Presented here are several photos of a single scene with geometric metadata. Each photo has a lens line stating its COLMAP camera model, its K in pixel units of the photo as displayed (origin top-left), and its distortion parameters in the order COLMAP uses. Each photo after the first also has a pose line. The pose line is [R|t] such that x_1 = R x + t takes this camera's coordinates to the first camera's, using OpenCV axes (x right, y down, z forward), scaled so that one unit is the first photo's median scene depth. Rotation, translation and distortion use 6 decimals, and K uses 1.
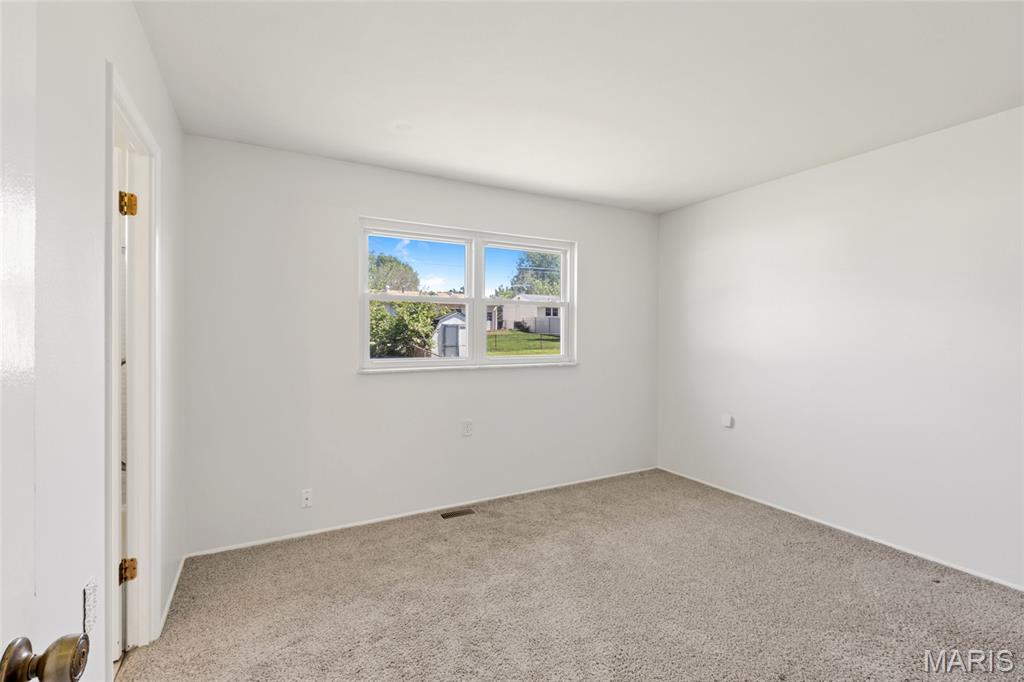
lens RADIAL K [[464.4, 0, 509.6], [0, 464.4, 334.2], [0, 0, 1]] dist [0.001581, 0.000074]
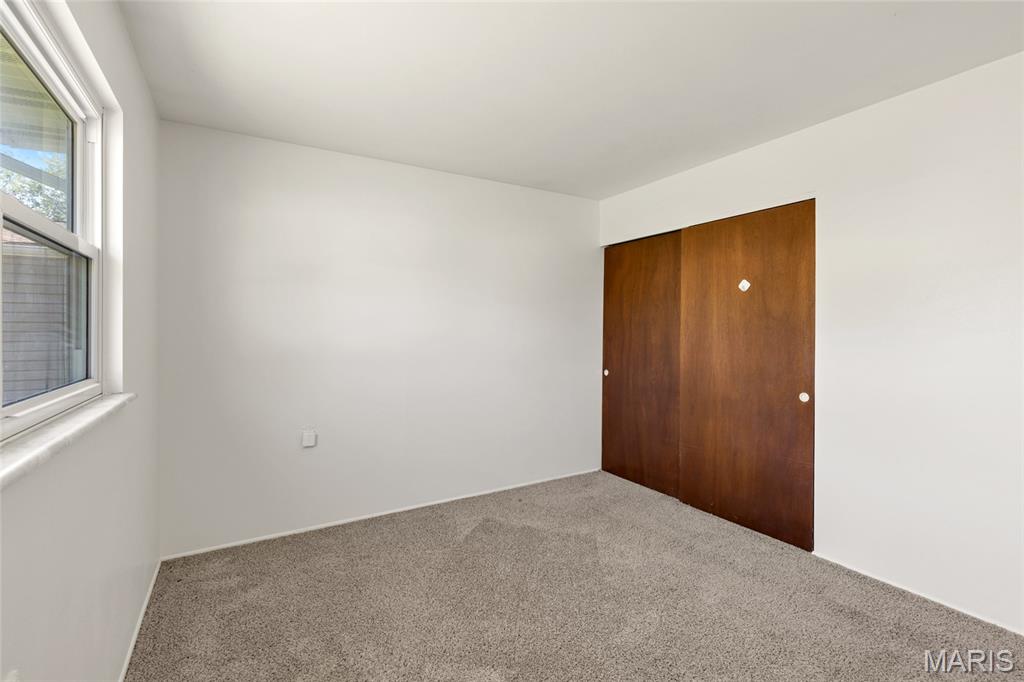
lens RADIAL K [[464.4, 0, 509.6], [0, 464.4, 334.2], [0, 0, 1]] dist [0.001581, 0.000074]
pose [[-0.040549, -0.012760, 0.999096, -0.315243], [0.007887, 0.999883, 0.013090, 0.003779], [-0.999146, 0.008411, -0.040444, 0.702016]]
